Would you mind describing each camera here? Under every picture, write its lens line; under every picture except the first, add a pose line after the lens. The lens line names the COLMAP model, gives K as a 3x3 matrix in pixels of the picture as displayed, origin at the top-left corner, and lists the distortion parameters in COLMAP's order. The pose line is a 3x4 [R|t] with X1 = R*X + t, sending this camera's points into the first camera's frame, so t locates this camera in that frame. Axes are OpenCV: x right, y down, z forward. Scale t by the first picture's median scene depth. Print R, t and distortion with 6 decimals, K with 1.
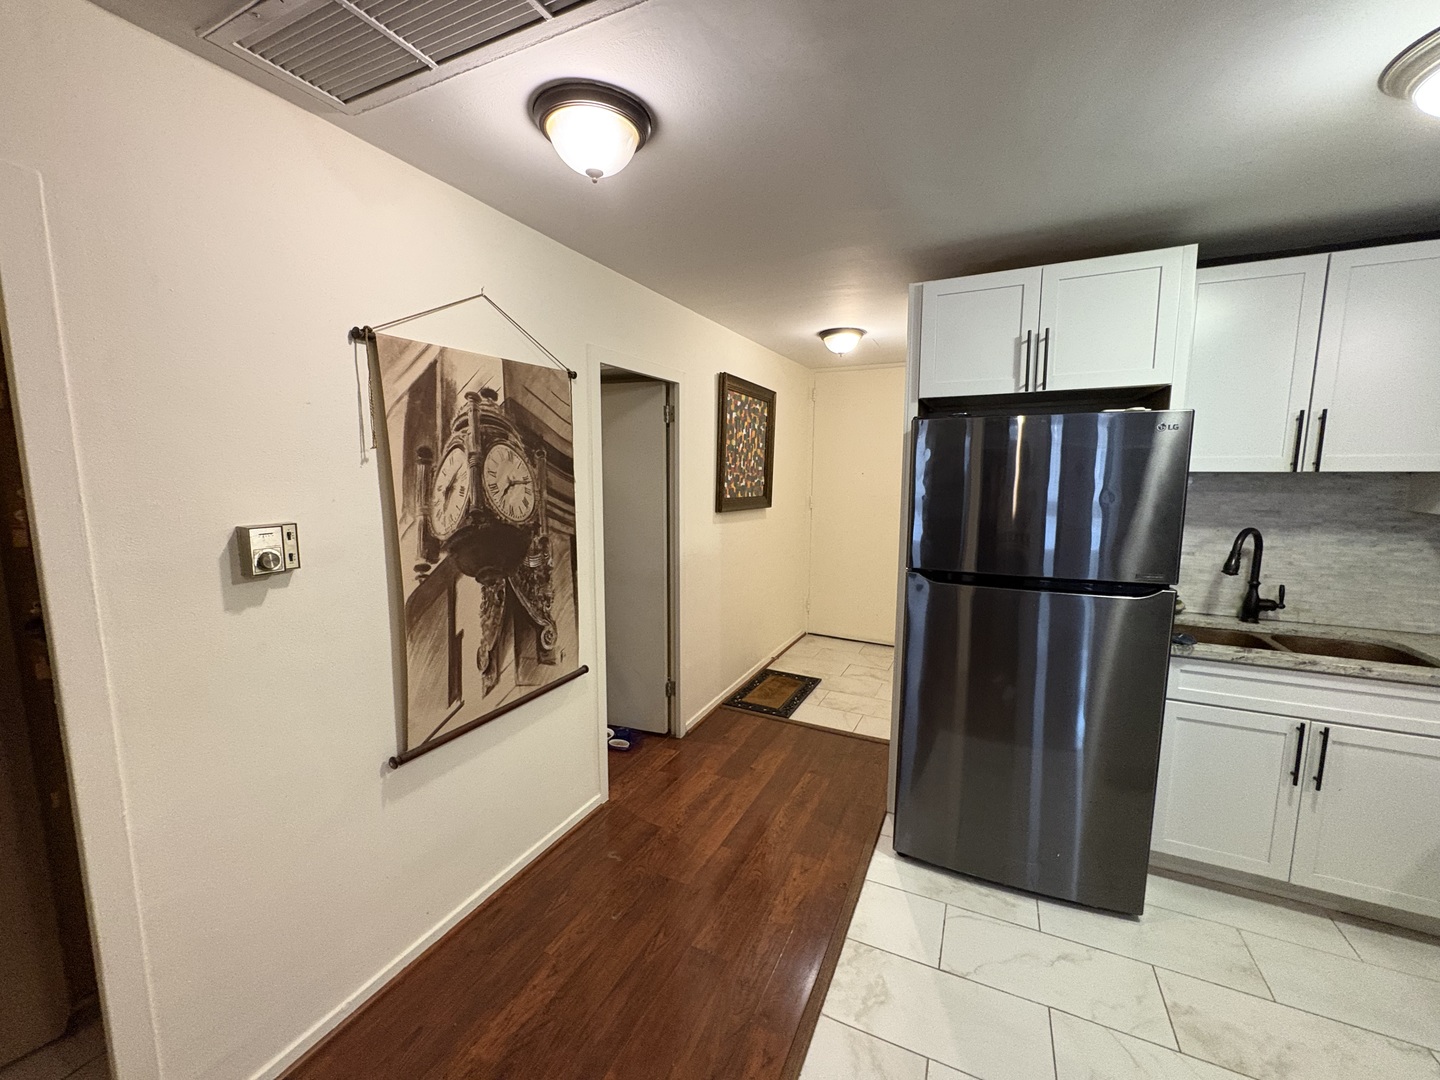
lens RADIAL K [[573.1, 0, 720.2], [0, 573.1, 541.0], [0, 0, 1]] dist [0.000318, 0.000443]
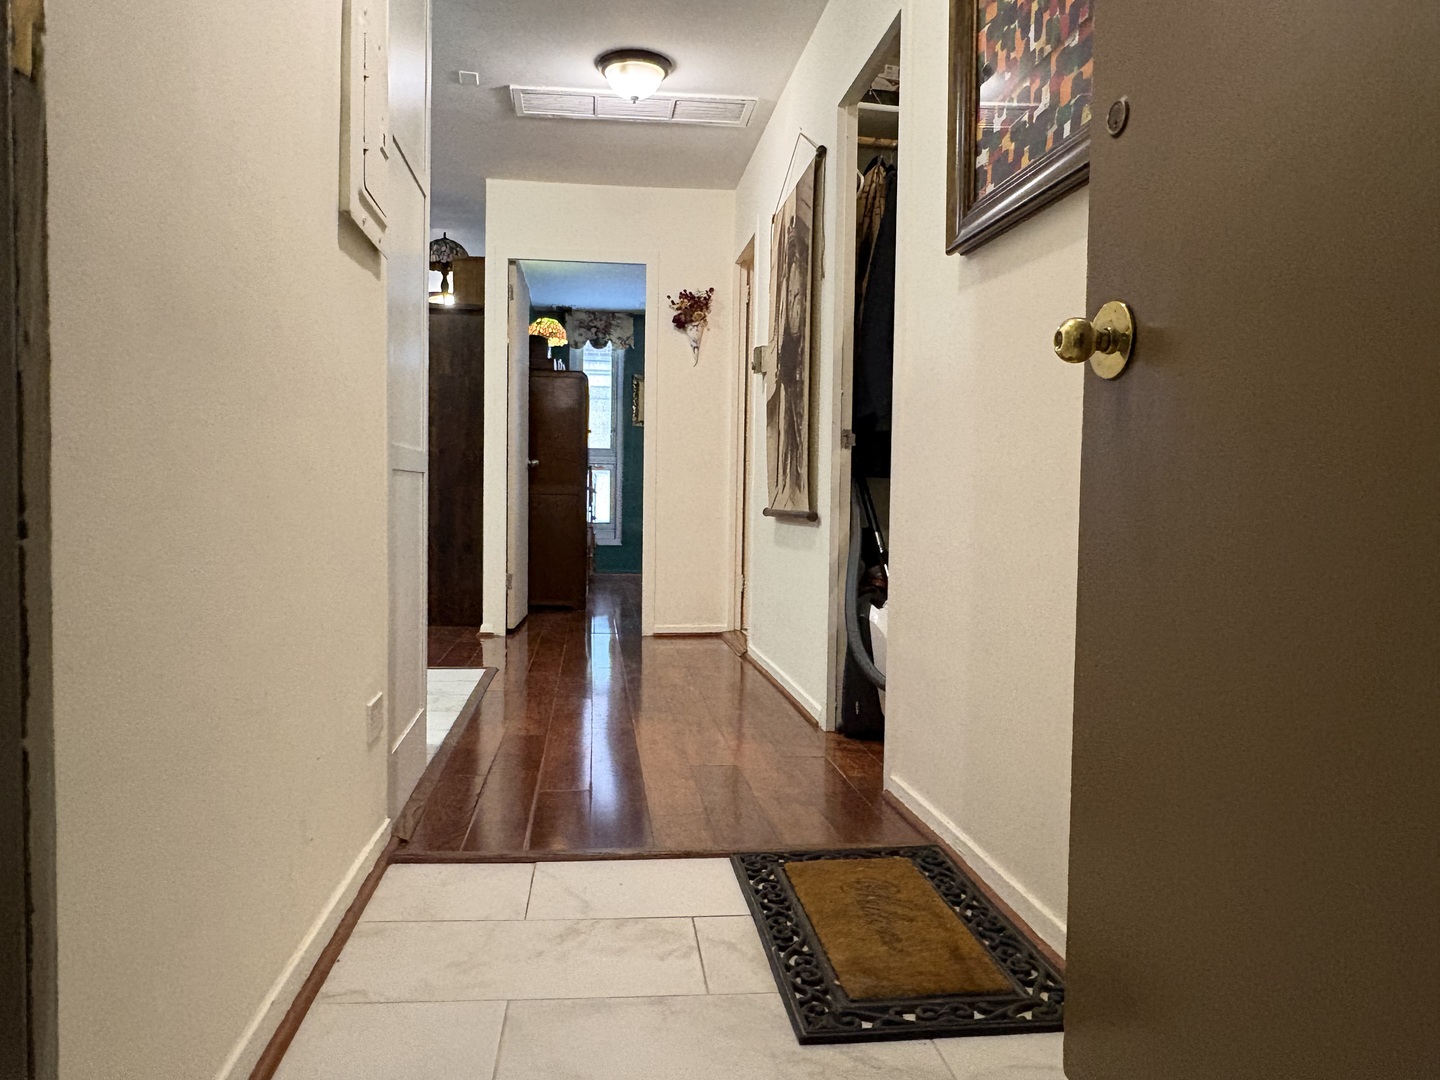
lens RADIAL K [[1066.7, 0, 713.4], [0, 1066.7, 546.7], [0, 0, 1]] dist [-0.001284, -0.000943]
pose [[-0.843819, 0.006794, -0.536584, 0.746622], [-0.088157, 0.984580, 0.151101, 0.062049], [0.529336, 0.174806, -0.830208, 2.405055]]
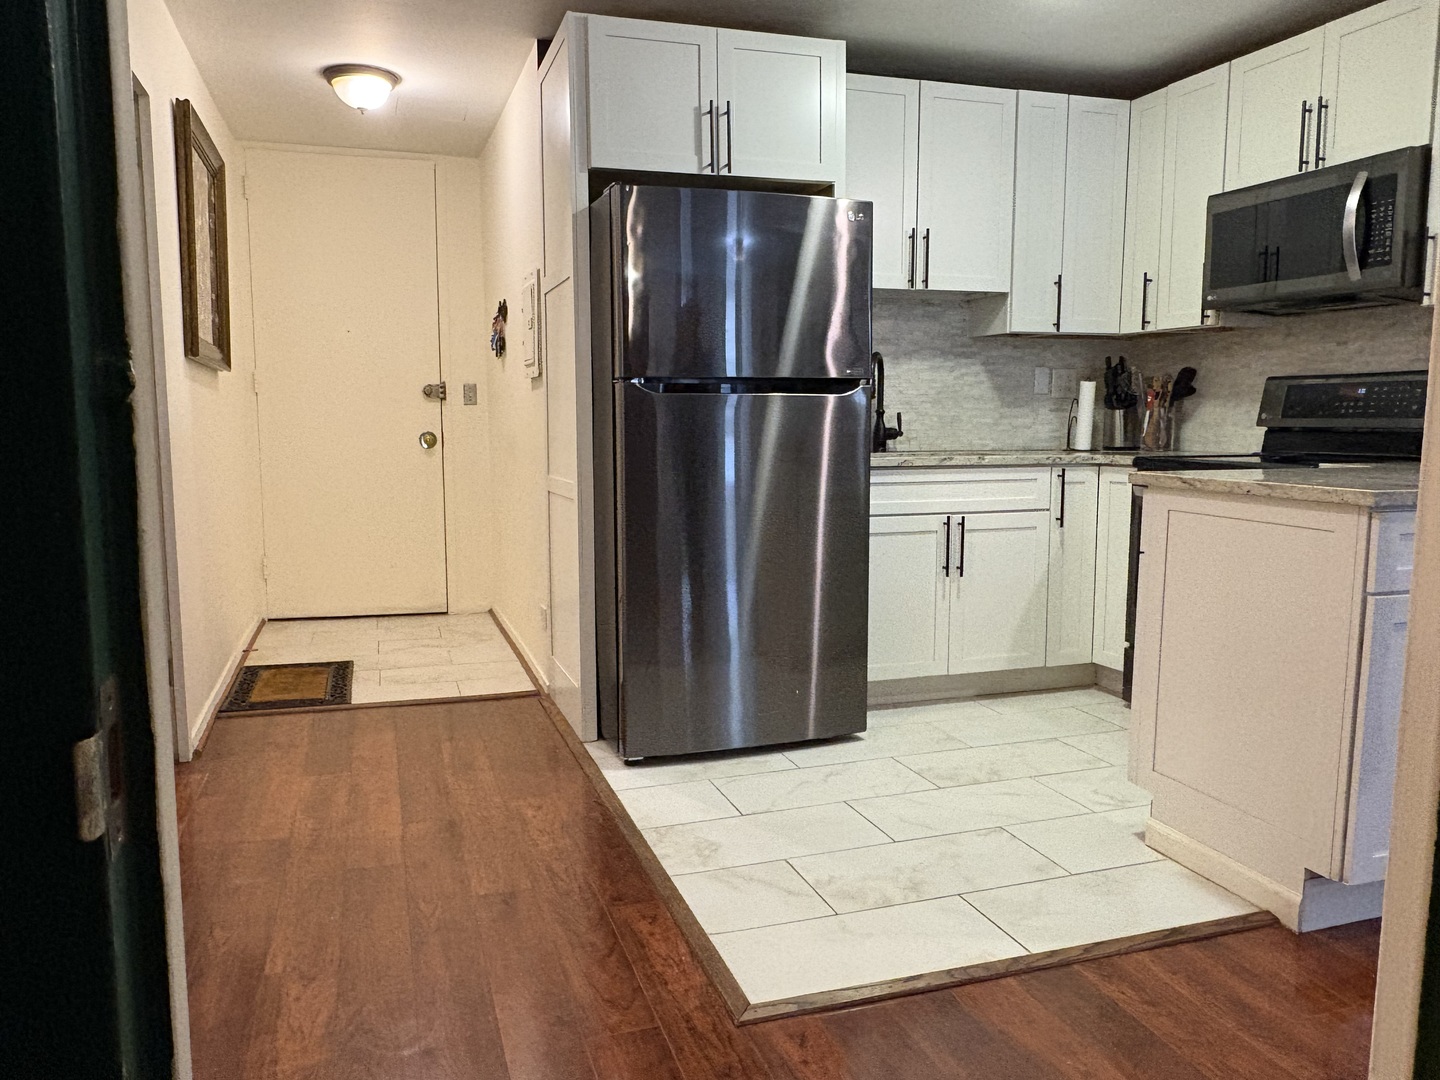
lens RADIAL K [[1066.7, 0, 713.4], [0, 1066.7, 546.7], [0, 0, 1]] dist [-0.001284, -0.000943]
pose [[0.721965, -0.089917, 0.686062, -0.582087], [0.091154, 0.995239, 0.034514, 0.229864], [-0.685899, 0.037620, 0.726724, -0.125355]]
